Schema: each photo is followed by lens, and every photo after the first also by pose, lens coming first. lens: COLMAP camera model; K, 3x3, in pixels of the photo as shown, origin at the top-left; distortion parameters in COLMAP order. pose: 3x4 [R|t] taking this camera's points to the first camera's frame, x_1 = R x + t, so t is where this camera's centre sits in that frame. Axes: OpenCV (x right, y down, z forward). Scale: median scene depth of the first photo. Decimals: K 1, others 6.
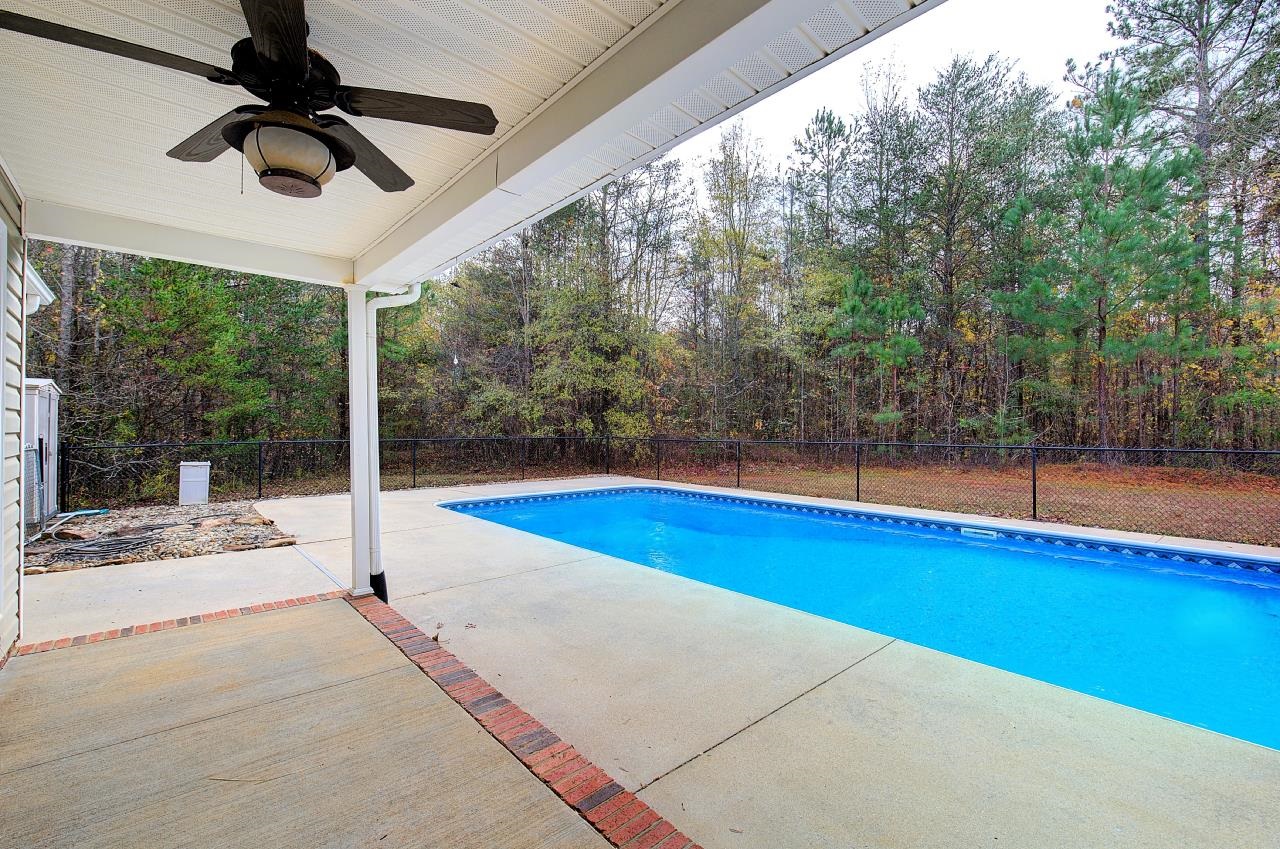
lens RADIAL K [[551.8, 0, 644.8], [0, 551.8, 427.3], [0, 0, 1]] dist [0.002791, 0.000561]
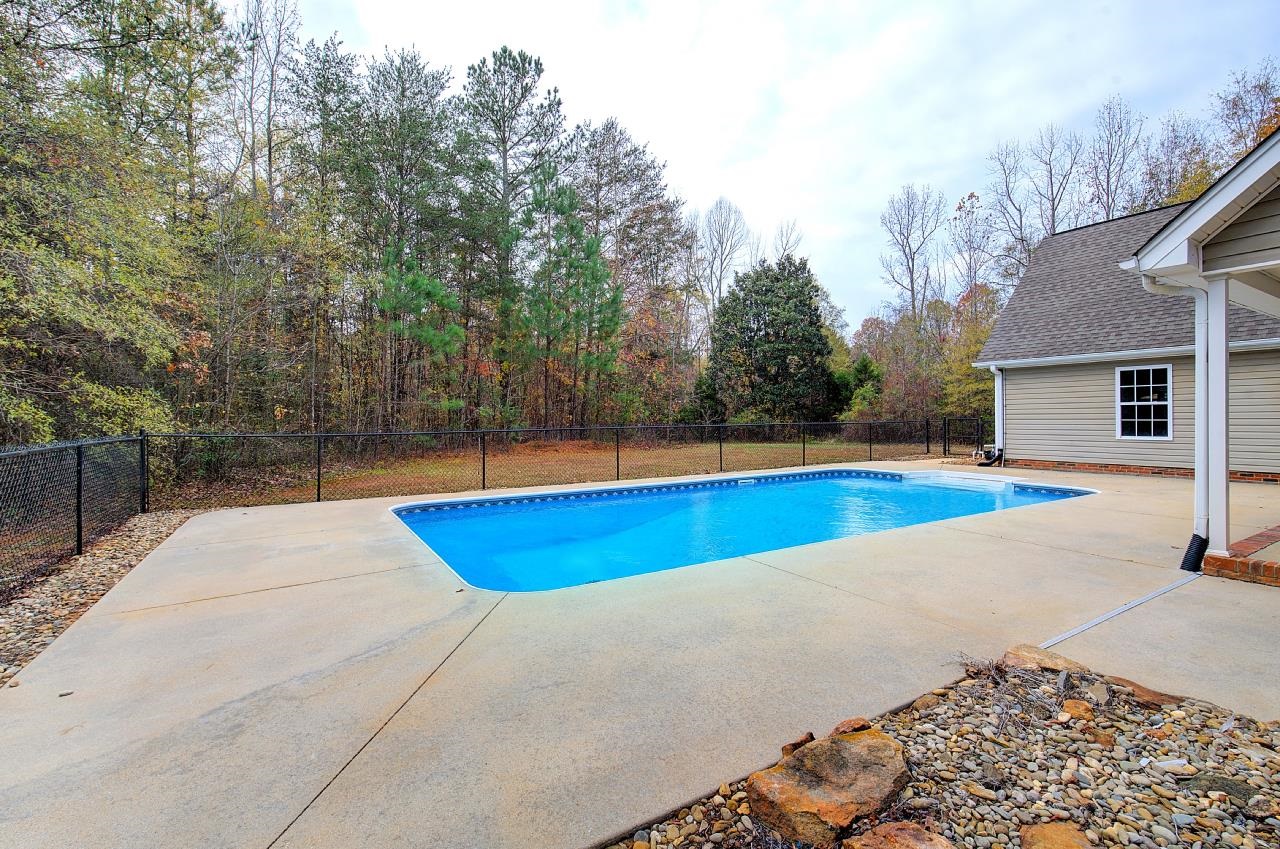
lens RADIAL K [[551.8, 0, 644.8], [0, 551.8, 427.3], [0, 0, 1]] dist [0.002791, 0.000561]
pose [[0.178781, -0.030760, 0.983408, -1.044619], [0.001171, 0.999517, 0.031051, -0.020045], [-0.983888, -0.004400, 0.178731, 1.007967]]
